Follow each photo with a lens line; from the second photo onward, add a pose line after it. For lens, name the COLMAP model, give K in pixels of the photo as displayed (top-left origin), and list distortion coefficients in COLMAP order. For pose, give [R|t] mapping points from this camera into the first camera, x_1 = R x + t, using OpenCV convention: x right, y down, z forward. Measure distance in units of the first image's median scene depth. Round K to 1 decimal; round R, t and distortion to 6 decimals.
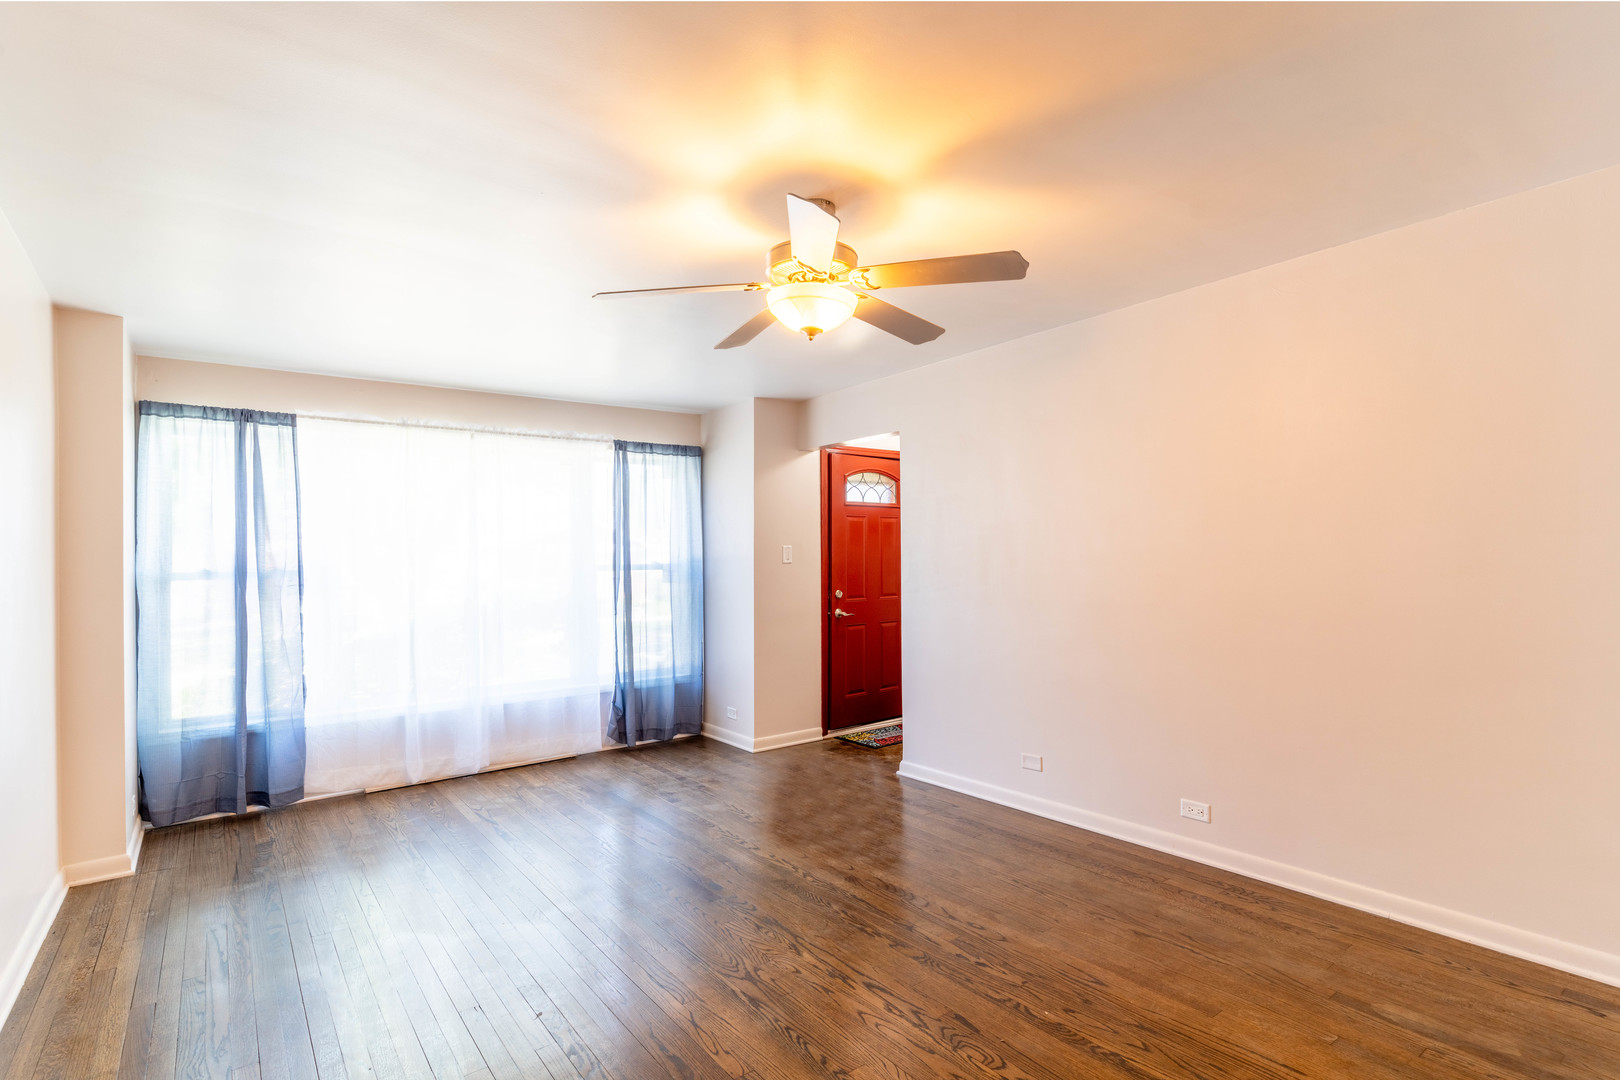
lens RADIAL K [[760.8, 0, 833.1], [0, 760.8, 558.3], [0, 0, 1]] dist [0.000748, 0.000161]
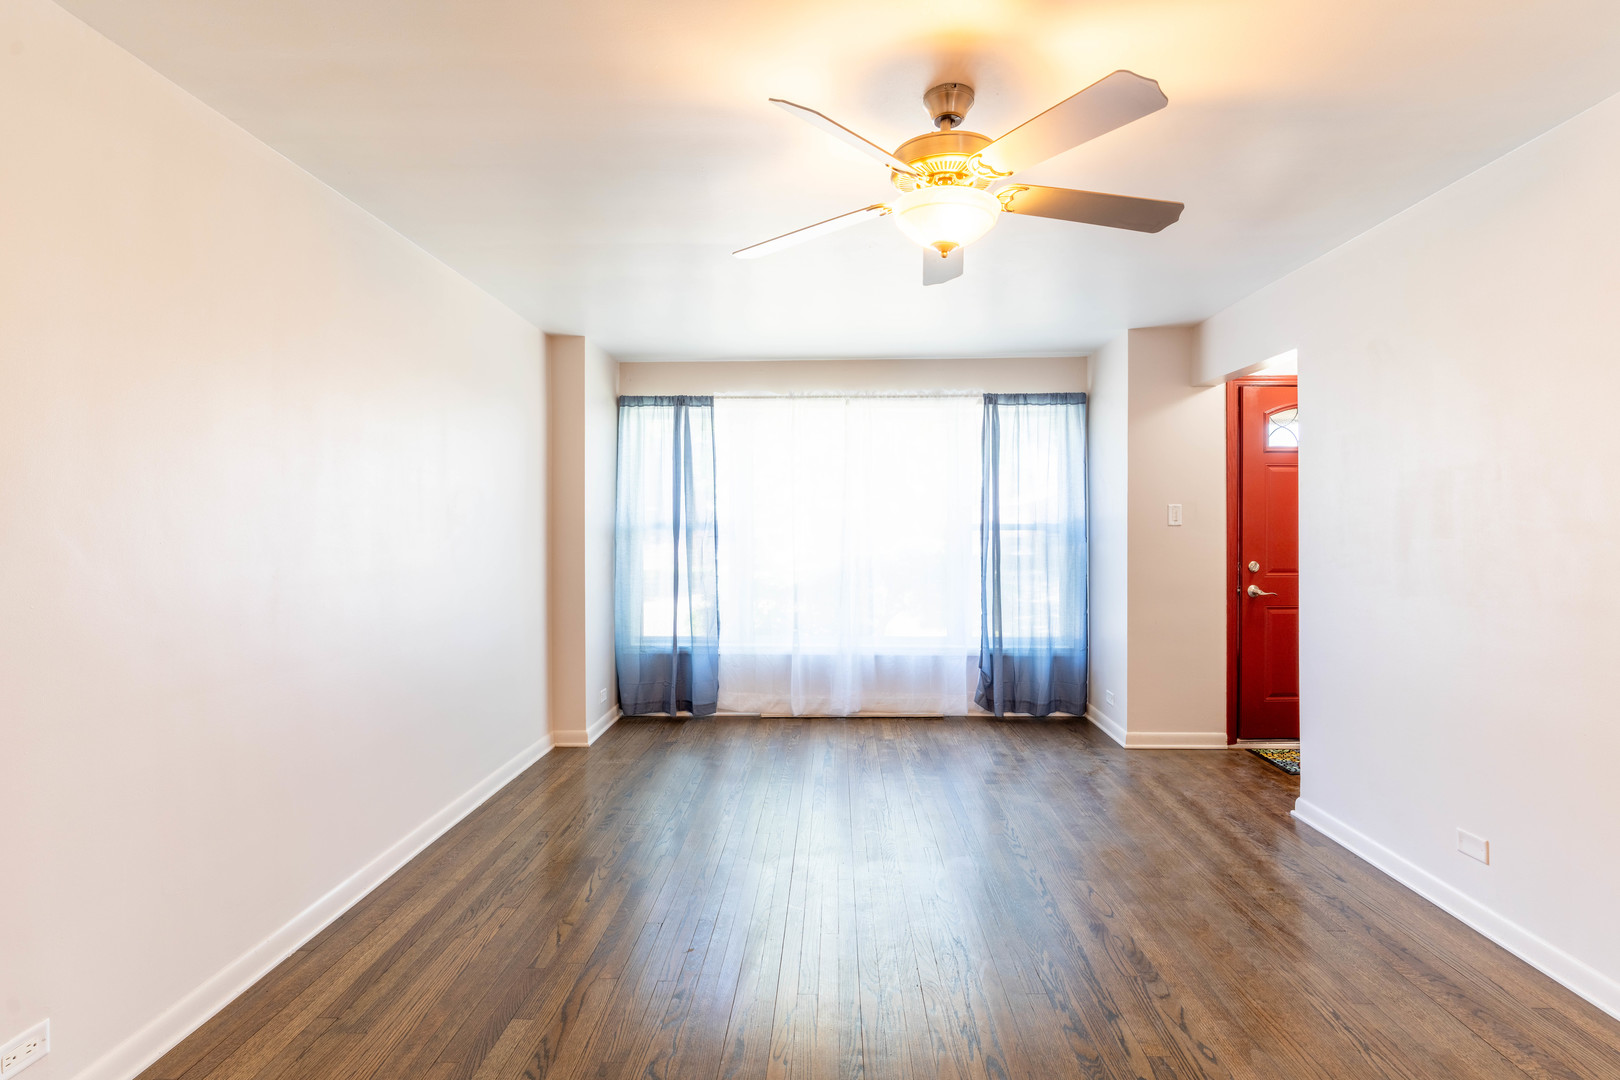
lens RADIAL K [[782.0, 0, 833.6], [0, 782.0, 517.2], [0, 0, 1]] dist [0.001148, 0.000159]
pose [[0.783084, 0.011024, -0.621819, 0.189871], [-0.010393, 0.999935, 0.004639, -0.002985], [0.621830, 0.002830, 0.783148, 0.119450]]
